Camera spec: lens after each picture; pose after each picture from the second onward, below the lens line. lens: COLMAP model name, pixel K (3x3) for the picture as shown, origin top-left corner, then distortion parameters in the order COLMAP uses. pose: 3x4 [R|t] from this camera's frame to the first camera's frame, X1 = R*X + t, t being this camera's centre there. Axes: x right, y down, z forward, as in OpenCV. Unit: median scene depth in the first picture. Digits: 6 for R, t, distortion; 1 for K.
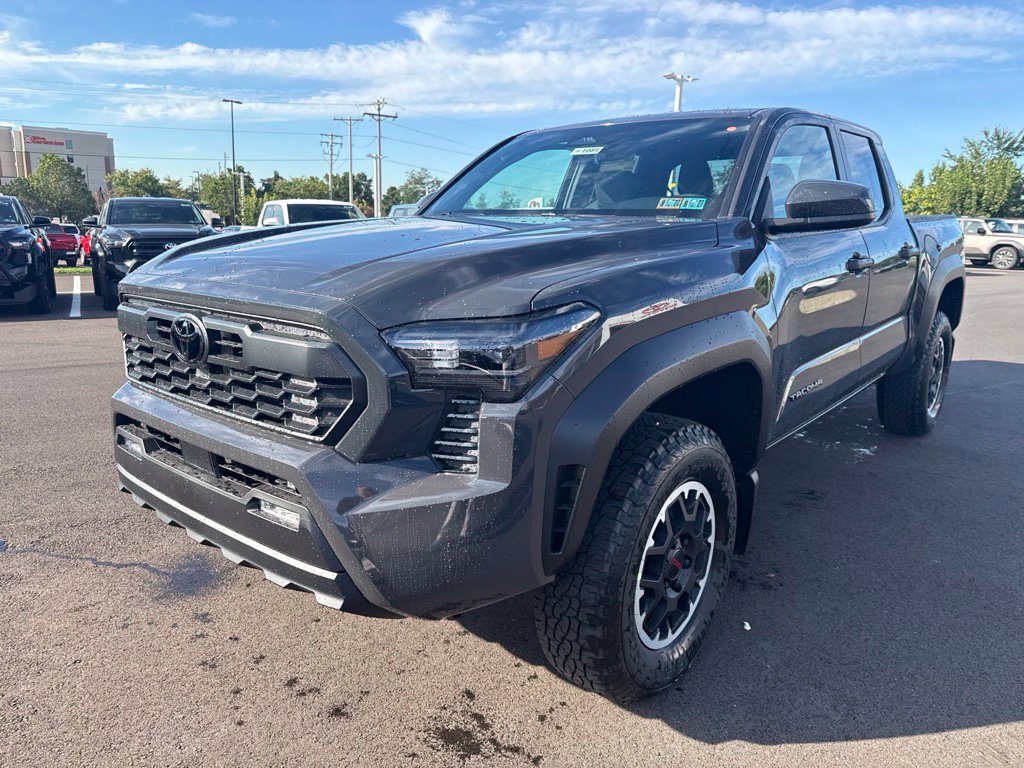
lens RADIAL K [[692.3, 0, 512.0], [0, 692.3, 384.0], [0, 0, 1]] dist [0.022103, -0.026457]
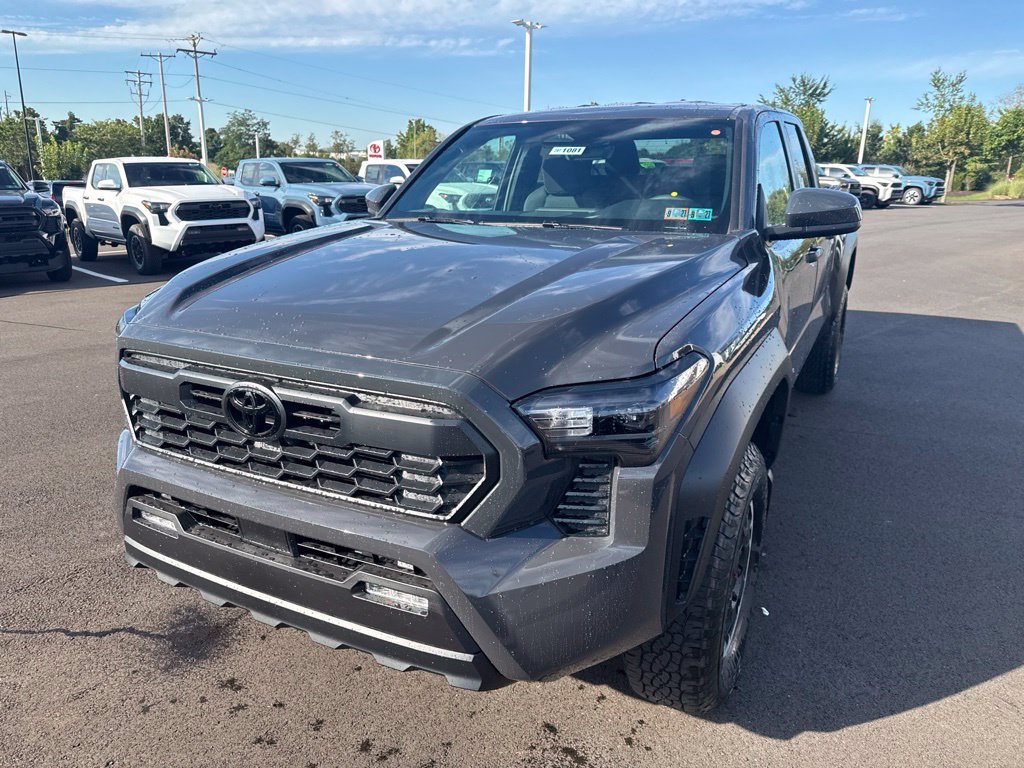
lens RADIAL K [[692.9, 0, 509.2], [0, 692.9, 381.1], [0, 0, 1]] dist [0.023607, -0.028104]
pose [[0.977423, -0.073540, 0.198080, -0.288610], [0.059842, 0.995440, 0.074281, -0.135019], [-0.202640, -0.060750, 0.977367, 0.058524]]
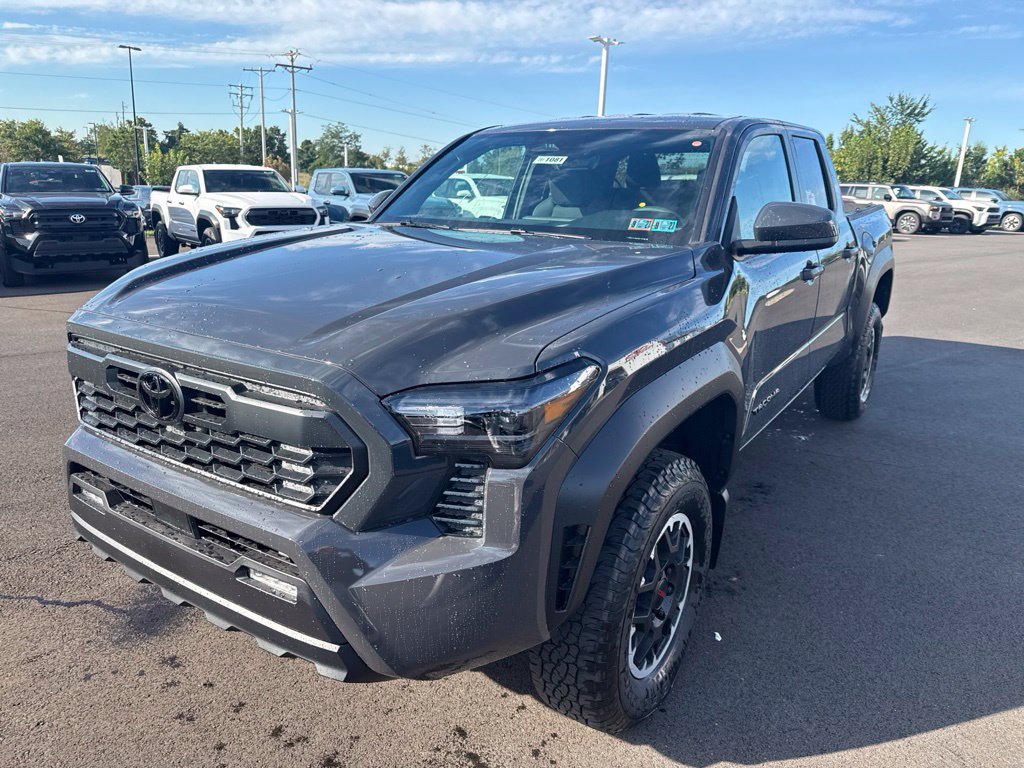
lens RADIAL K [[692.3, 0, 512.0], [0, 692.3, 384.0], [0, 0, 1]] dist [0.022103, -0.026457]
pose [[0.994393, -0.021903, 0.103452, -0.082582], [0.016258, 0.998348, 0.055100, -0.111513], [-0.104488, -0.053109, 0.993107, 0.022914]]
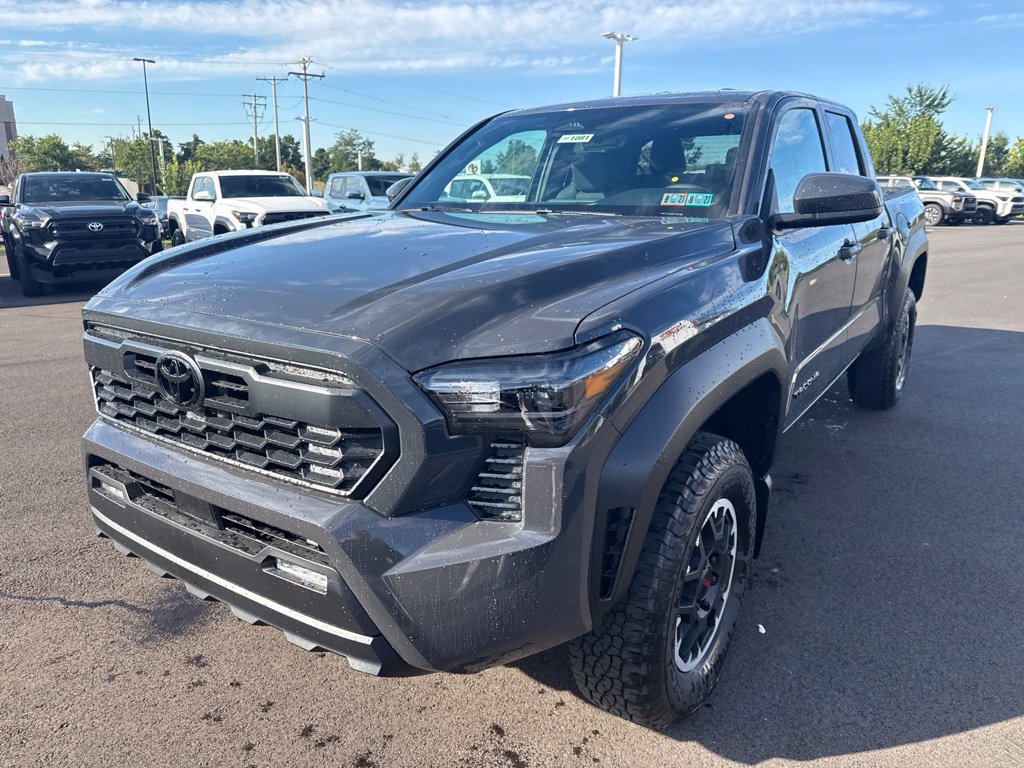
lens RADIAL K [[693.9, 0, 516.9], [0, 693.9, 390.2], [0, 0, 1]] dist [0.022162, -0.026800]
pose [[0.995585, -0.041311, 0.084283, -0.099575], [0.036423, 0.997609, 0.058728, -0.079213], [-0.086508, -0.055399, 0.994710, 0.067398]]
